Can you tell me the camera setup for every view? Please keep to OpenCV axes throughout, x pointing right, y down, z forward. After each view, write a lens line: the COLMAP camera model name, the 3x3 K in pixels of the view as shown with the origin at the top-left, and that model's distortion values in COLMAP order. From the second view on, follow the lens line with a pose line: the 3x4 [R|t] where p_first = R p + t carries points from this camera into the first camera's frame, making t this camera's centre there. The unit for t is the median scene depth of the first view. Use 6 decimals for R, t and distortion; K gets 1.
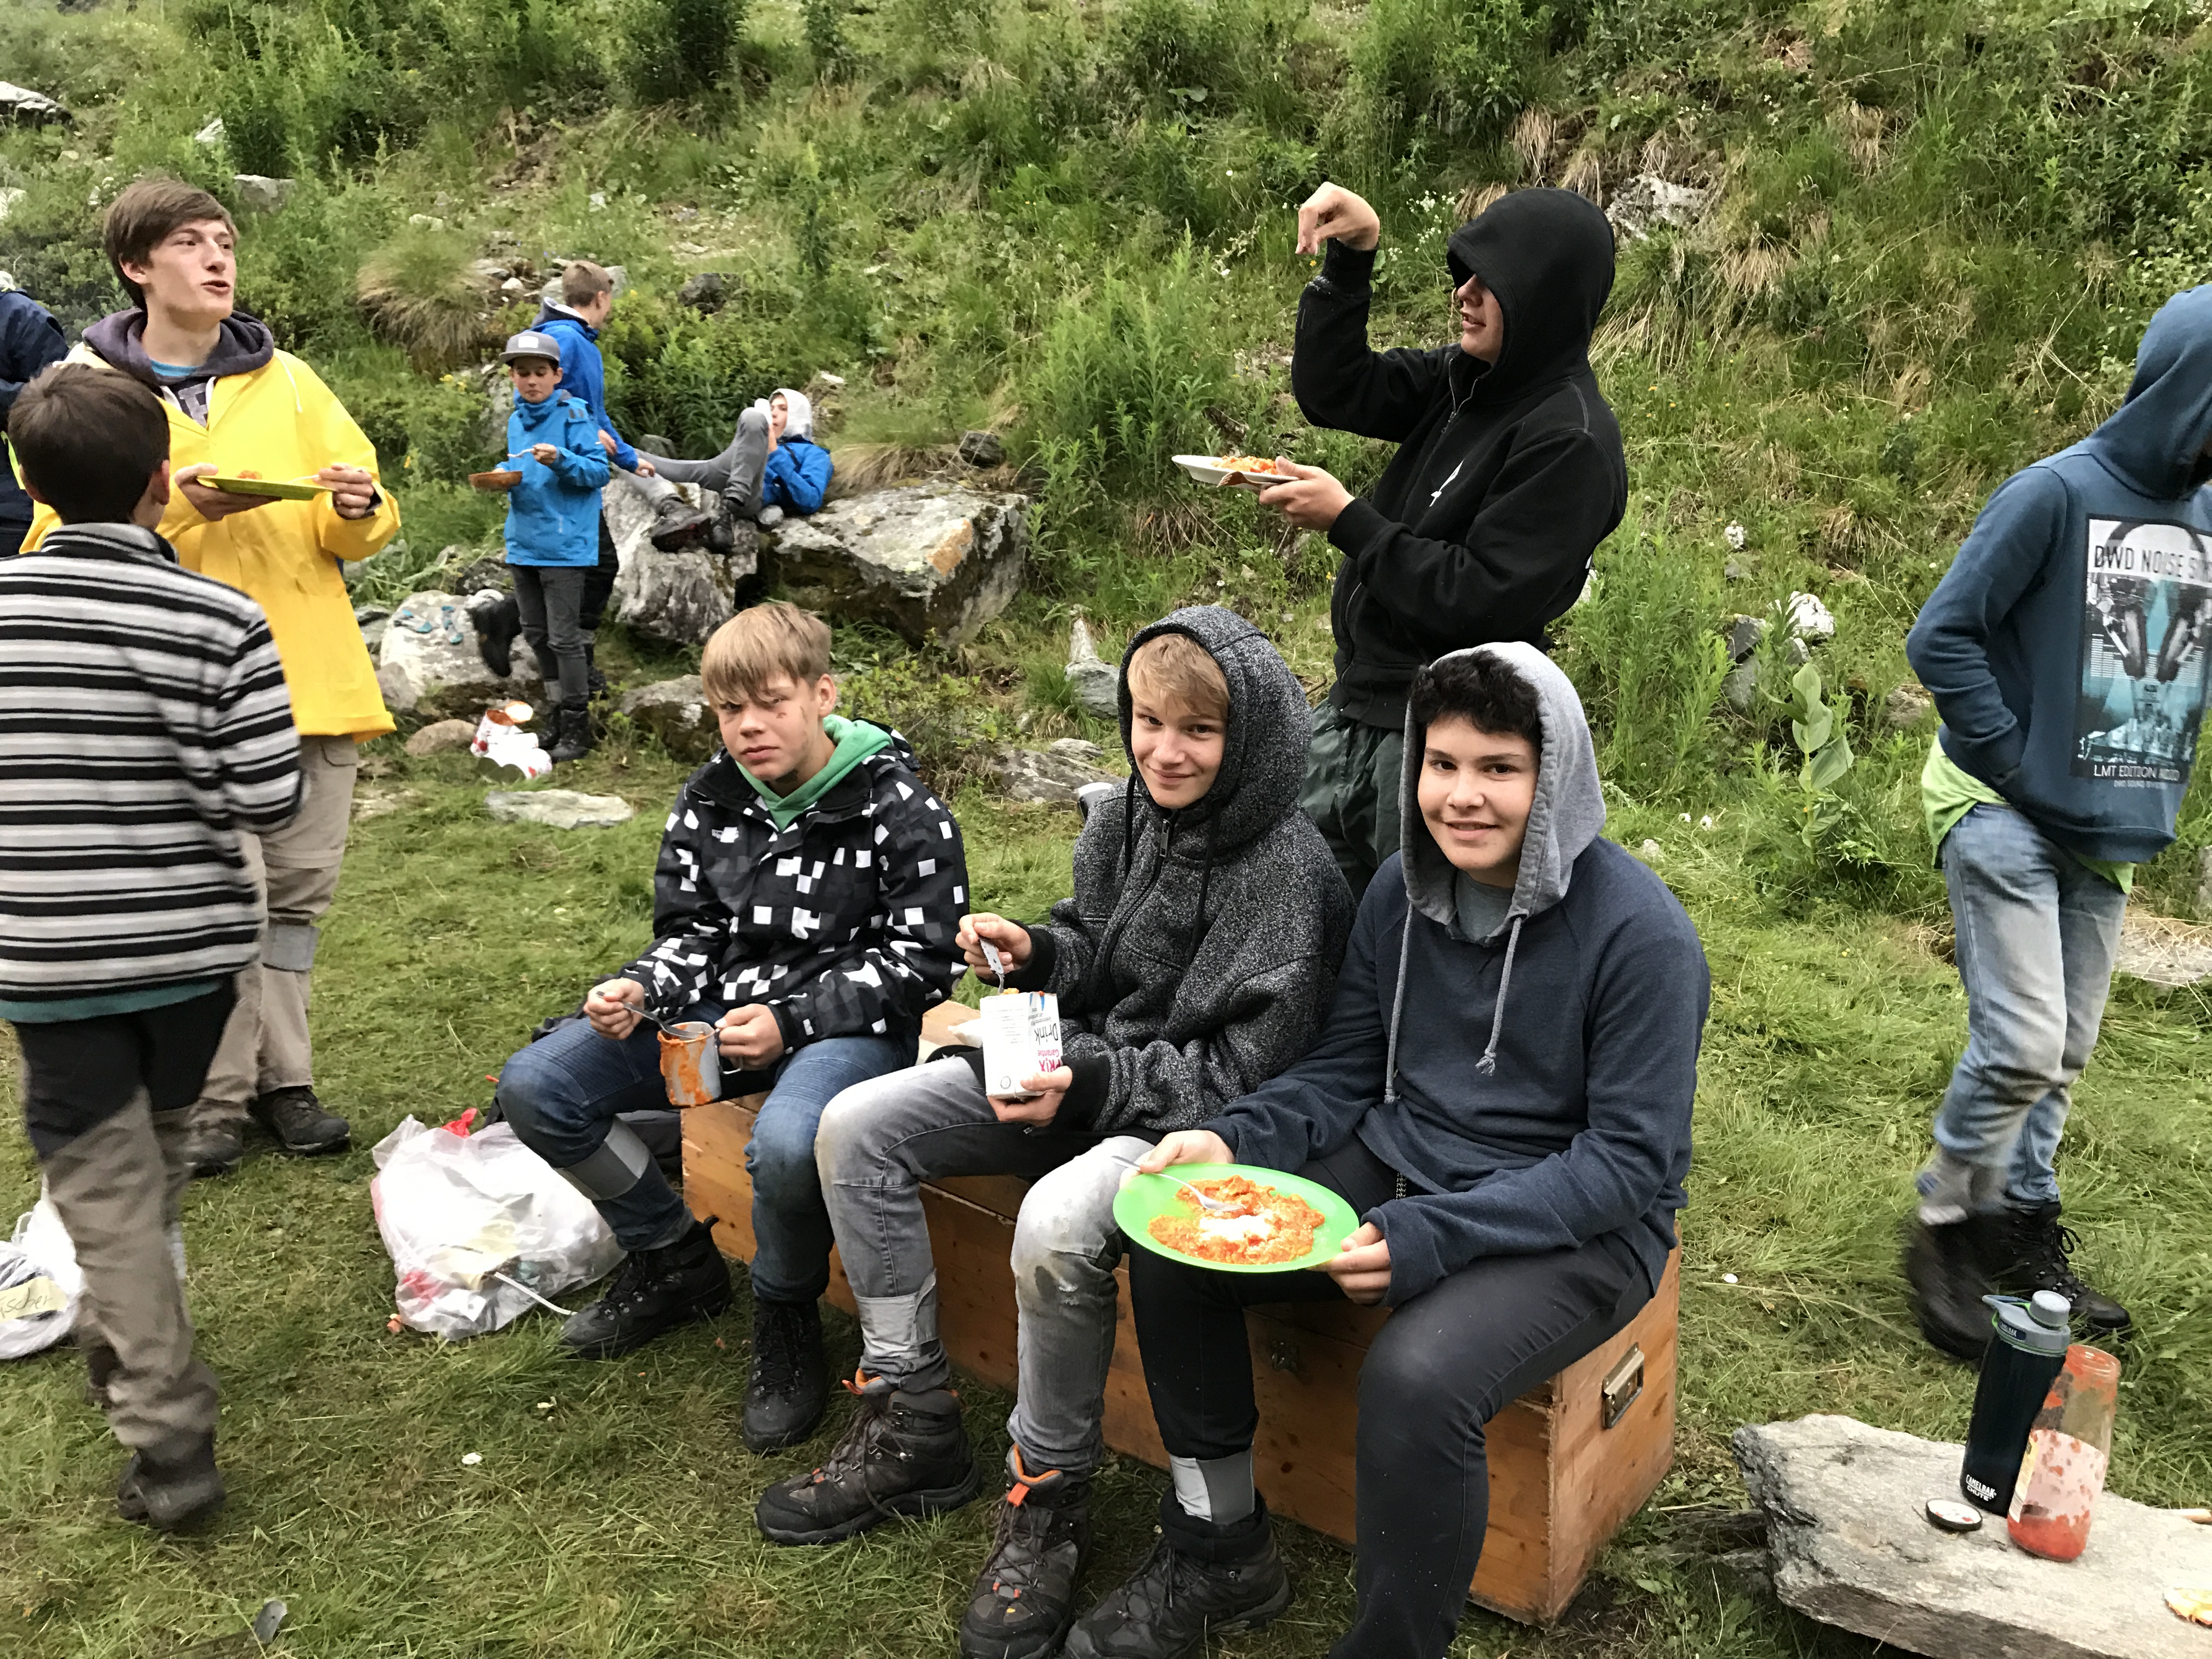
lens RADIAL K [[1848.1, 0, 1105.7], [0, 1848.1, 827.2], [0, 0, 1]] dist [-0.020630, -0.024796]
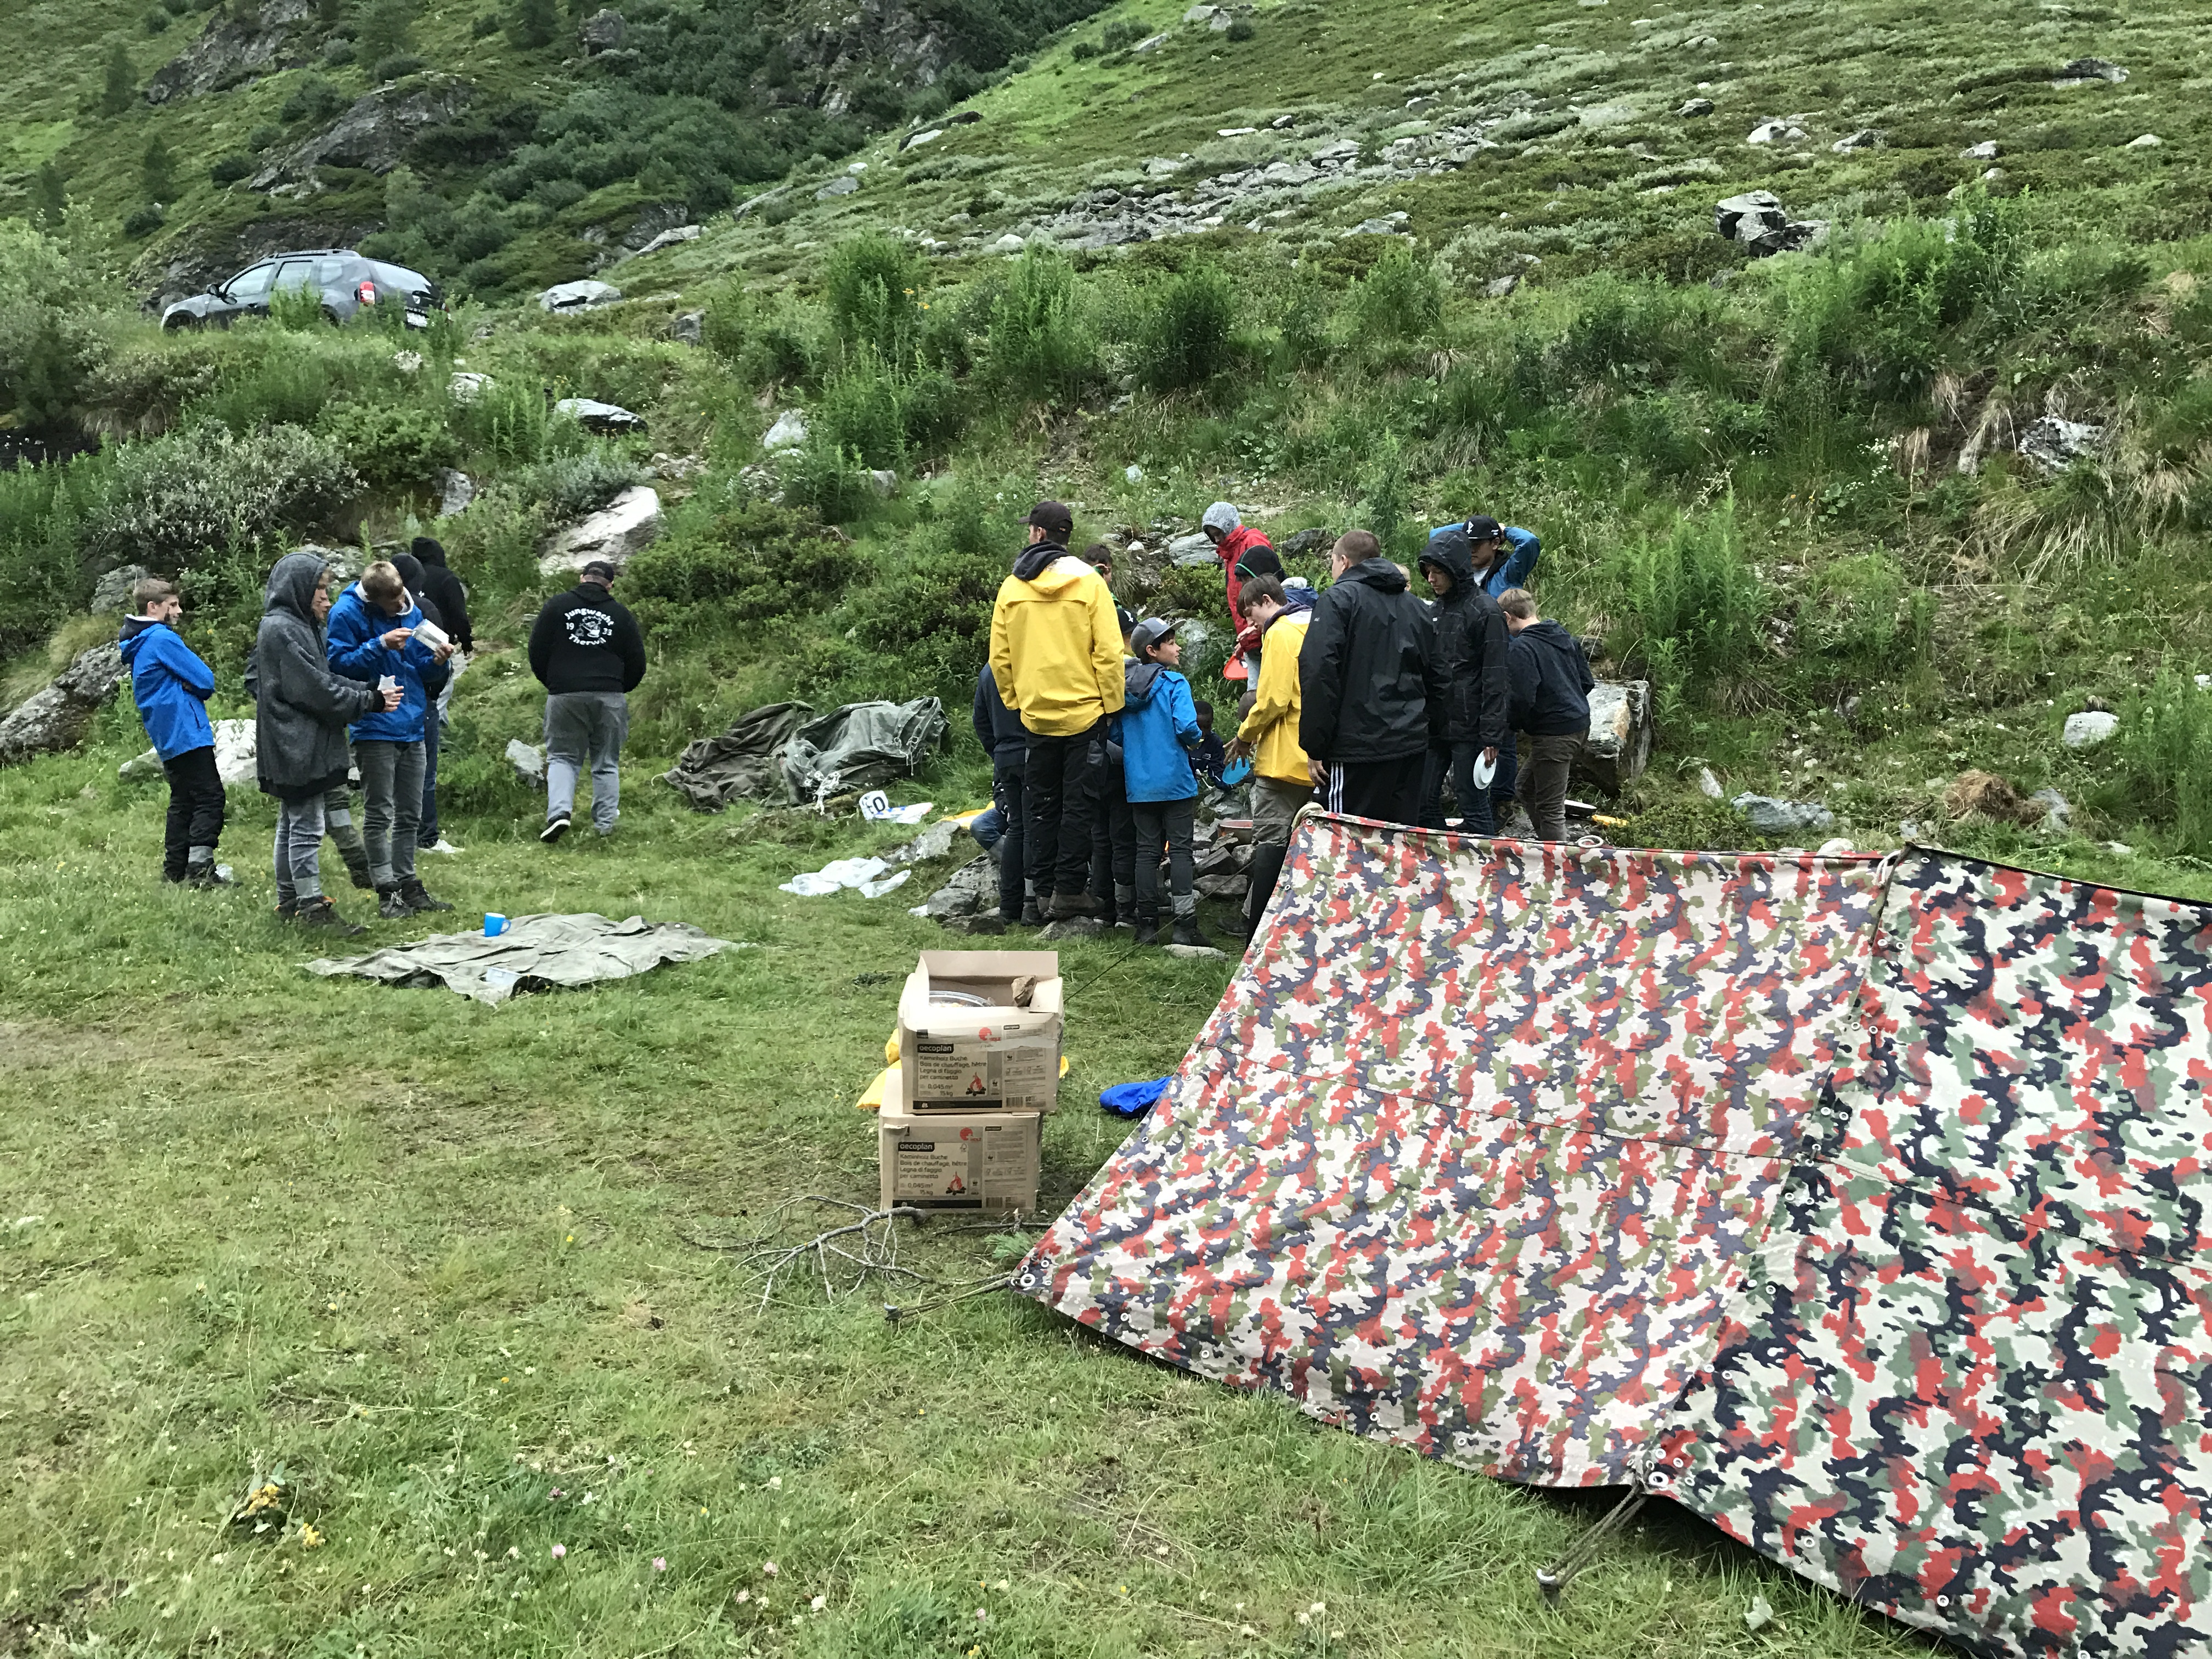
lens RADIAL K [[1848.1, 0, 1106.3], [0, 1848.1, 827.9], [0, 0, 1]] dist [-0.020630, -0.024796]
pose [[0.997437, -0.059630, -0.039546, -0.361417], [0.055490, 0.993580, -0.098587, 0.037132], [0.045171, 0.096140, 0.994342, -0.335124]]
